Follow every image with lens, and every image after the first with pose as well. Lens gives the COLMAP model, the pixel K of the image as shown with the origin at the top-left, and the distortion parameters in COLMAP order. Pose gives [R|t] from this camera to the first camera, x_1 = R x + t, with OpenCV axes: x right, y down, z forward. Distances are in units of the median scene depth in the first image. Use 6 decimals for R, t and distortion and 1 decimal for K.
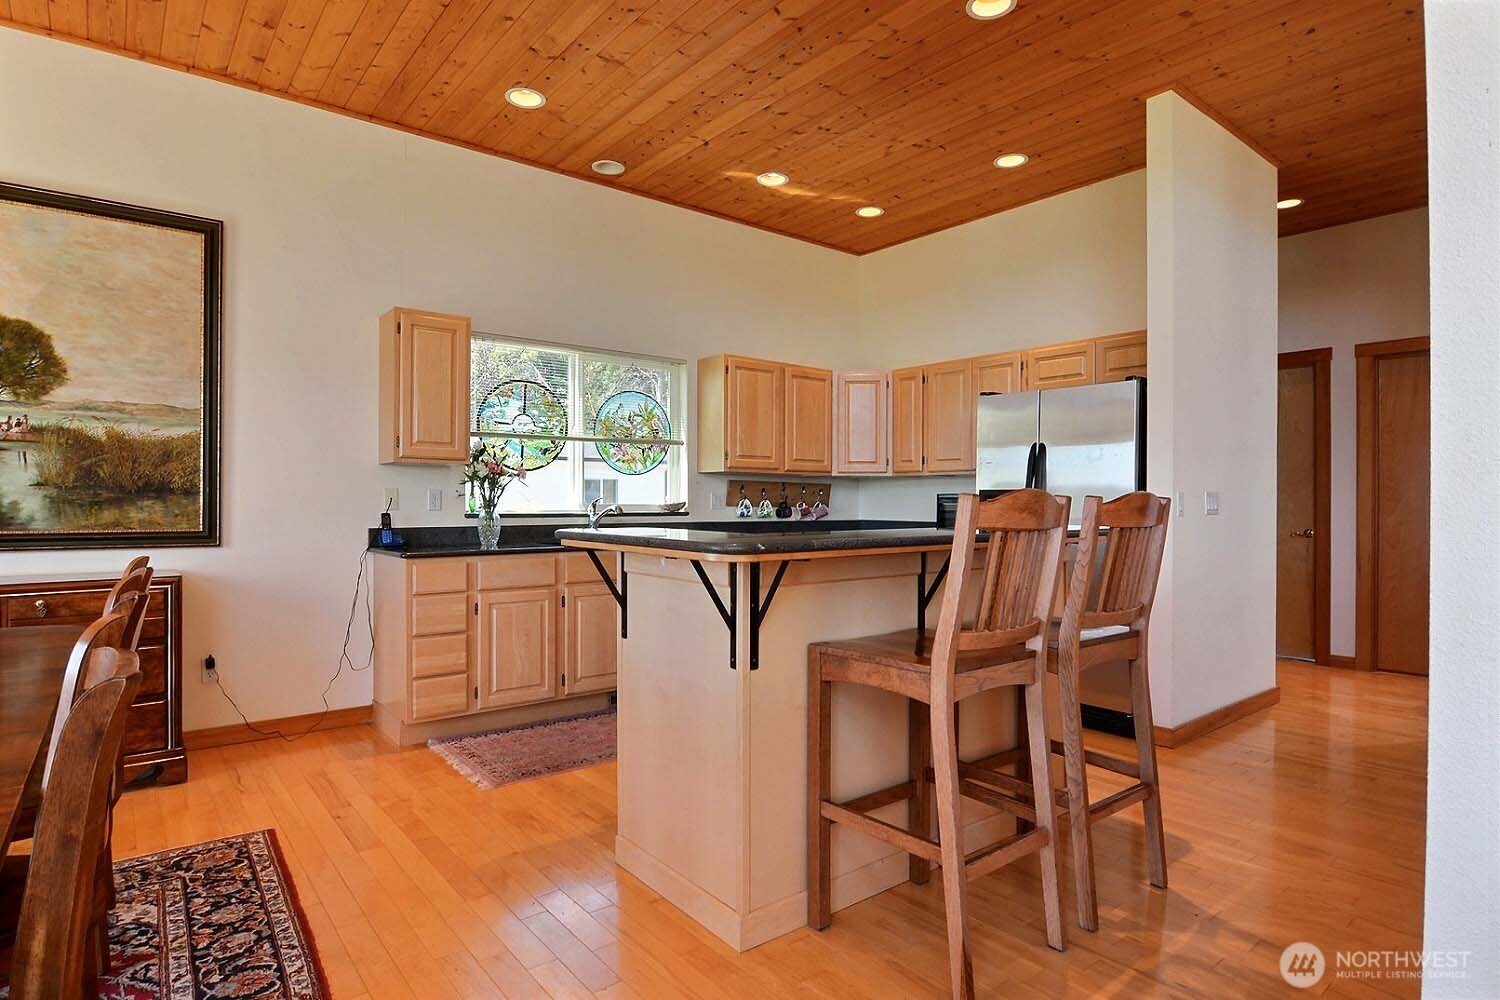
lens RADIAL K [[803.3, 0, 744.8], [0, 803.3, 503.1], [0, 0, 1]] dist [-0.006762, -0.010701]
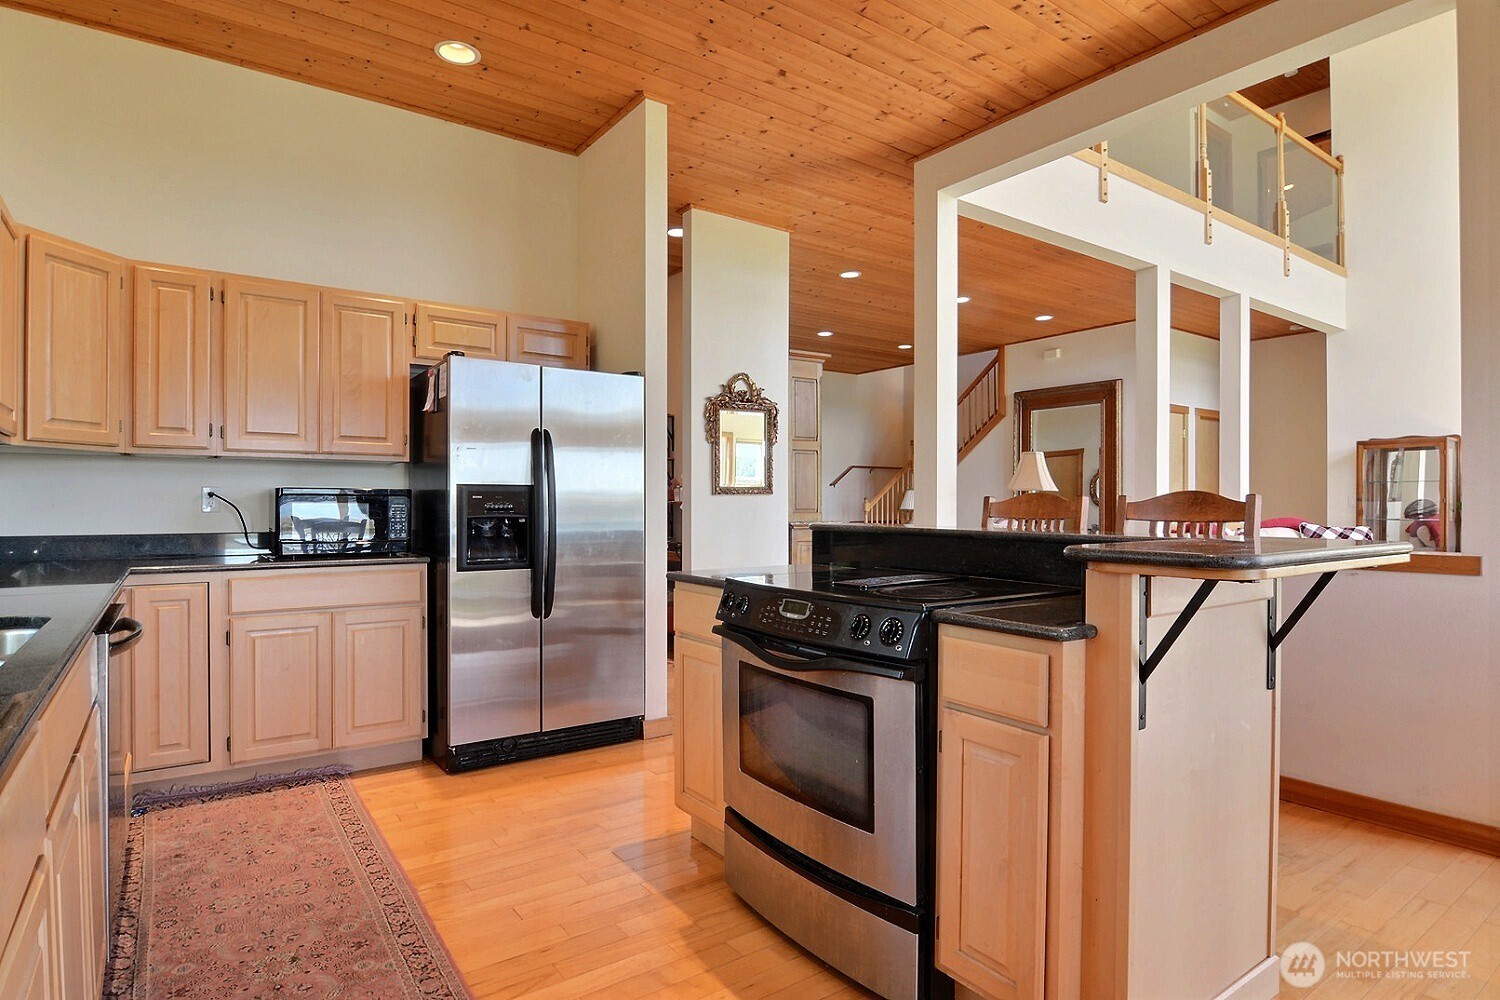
lens RADIAL K [[803.3, 0, 744.8], [0, 803.3, 503.1], [0, 0, 1]] dist [-0.006762, -0.010701]
pose [[0.055190, -0.004450, 0.998466, -0.386296], [0.002070, 0.999988, 0.004342, -0.001632], [-0.998474, 0.001827, 0.055198, 0.640077]]
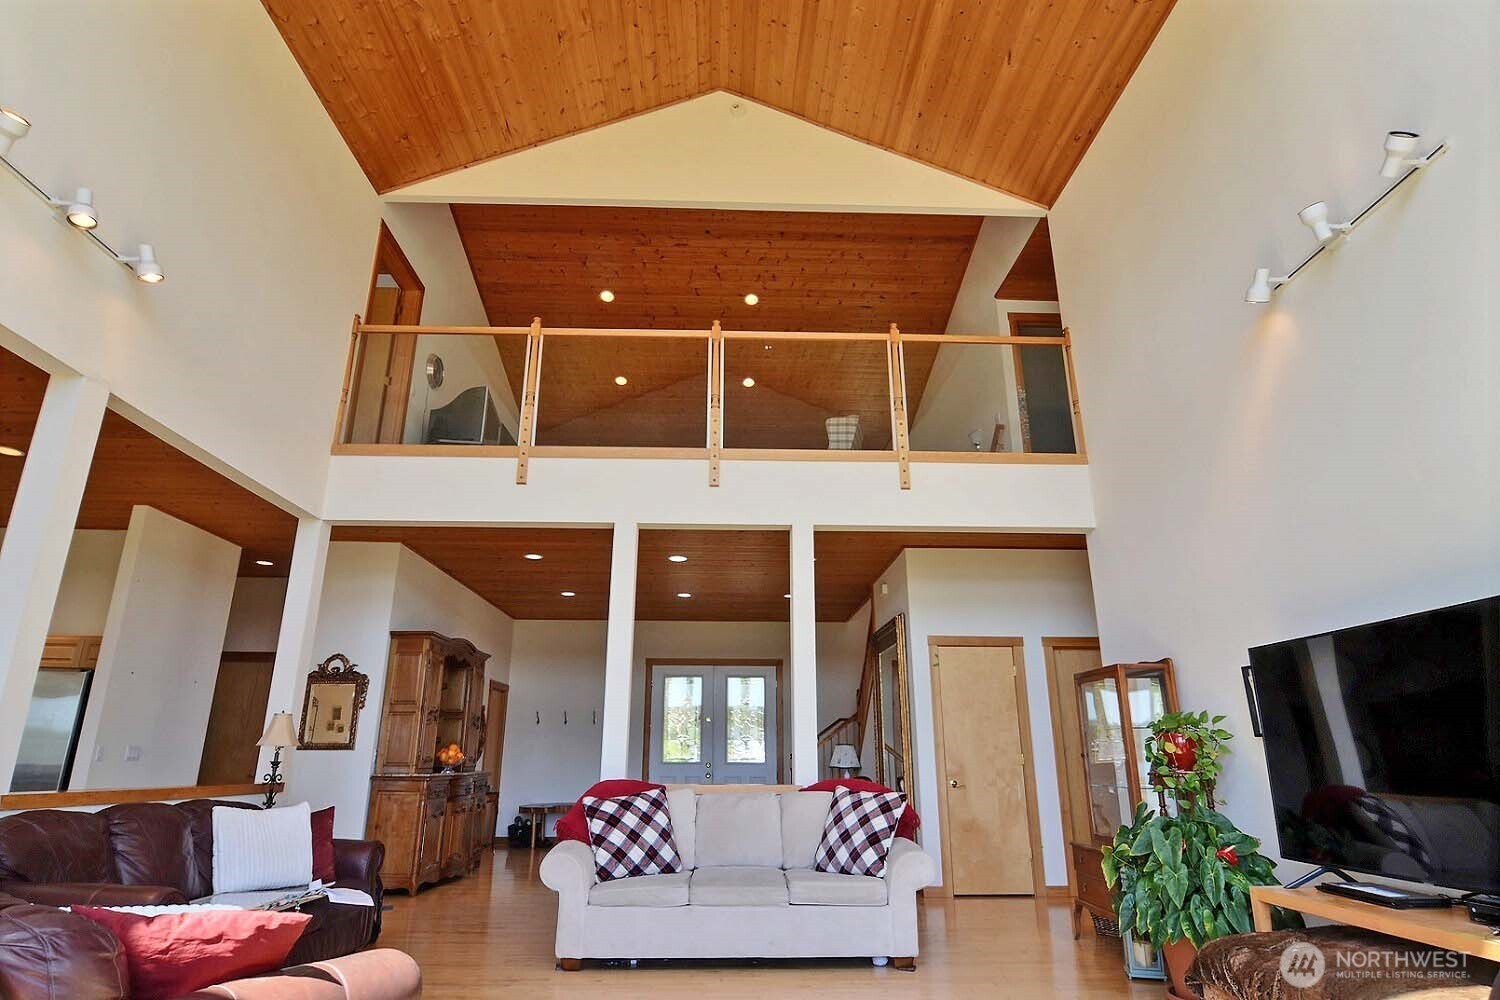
lens RADIAL K [[803.3, 0, 744.8], [0, 803.3, 503.1], [0, 0, 1]] dist [-0.006762, -0.010701]
pose [[0.591044, 0.241989, 0.769486, -0.031581], [0.002529, 0.953380, -0.301762, 0.004106], [-0.806635, 0.180301, 0.562878, -0.807918]]
